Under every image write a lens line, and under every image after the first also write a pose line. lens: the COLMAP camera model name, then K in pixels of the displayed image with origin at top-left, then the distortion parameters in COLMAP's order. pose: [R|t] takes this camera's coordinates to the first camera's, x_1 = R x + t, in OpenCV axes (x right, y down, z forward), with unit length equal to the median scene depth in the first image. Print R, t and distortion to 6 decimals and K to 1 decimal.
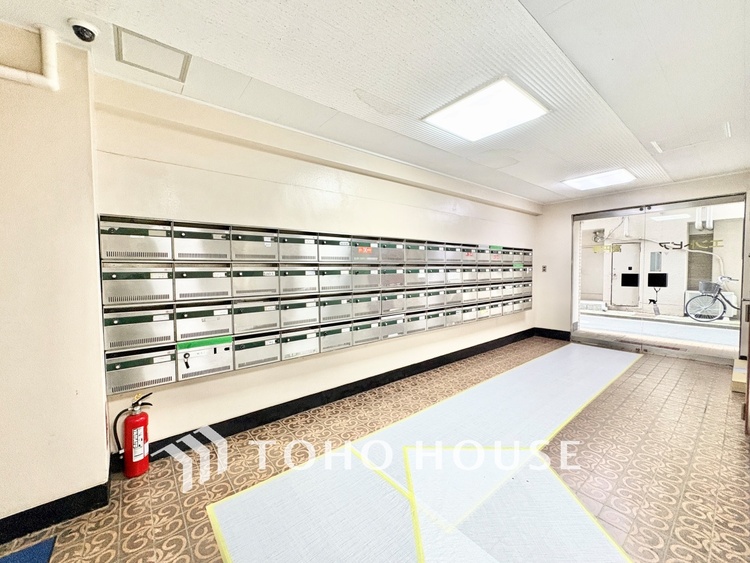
lens RADIAL K [[299.3, 0, 375.7], [0, 299.3, 281.6], [0, 0, 1]] dist [0.000306, 0.000153]
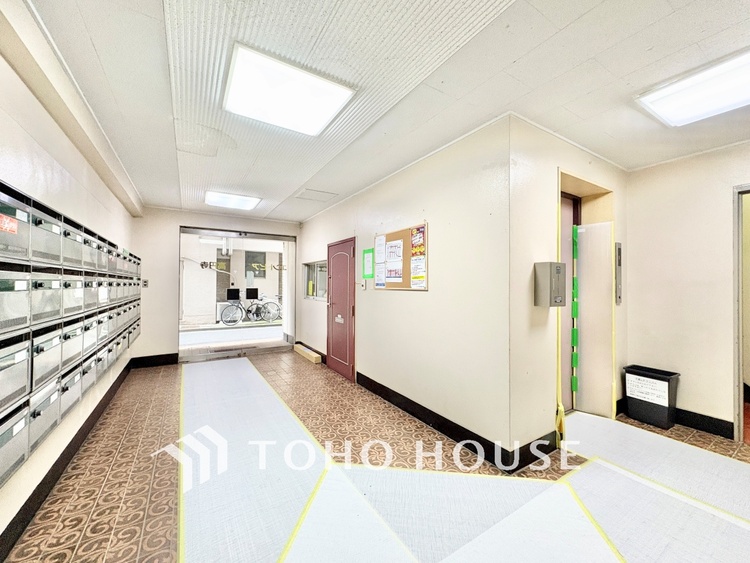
lens RADIAL K [[299.3, 0, 375.7], [0, 299.3, 281.6], [0, 0, 1]] dist [0.000306, 0.000153]
pose [[0.122509, 0.018302, 0.992299, -0.230210], [0.036244, 0.999081, -0.022902, -0.008469], [-0.991805, 0.038771, 0.121733, 0.355266]]
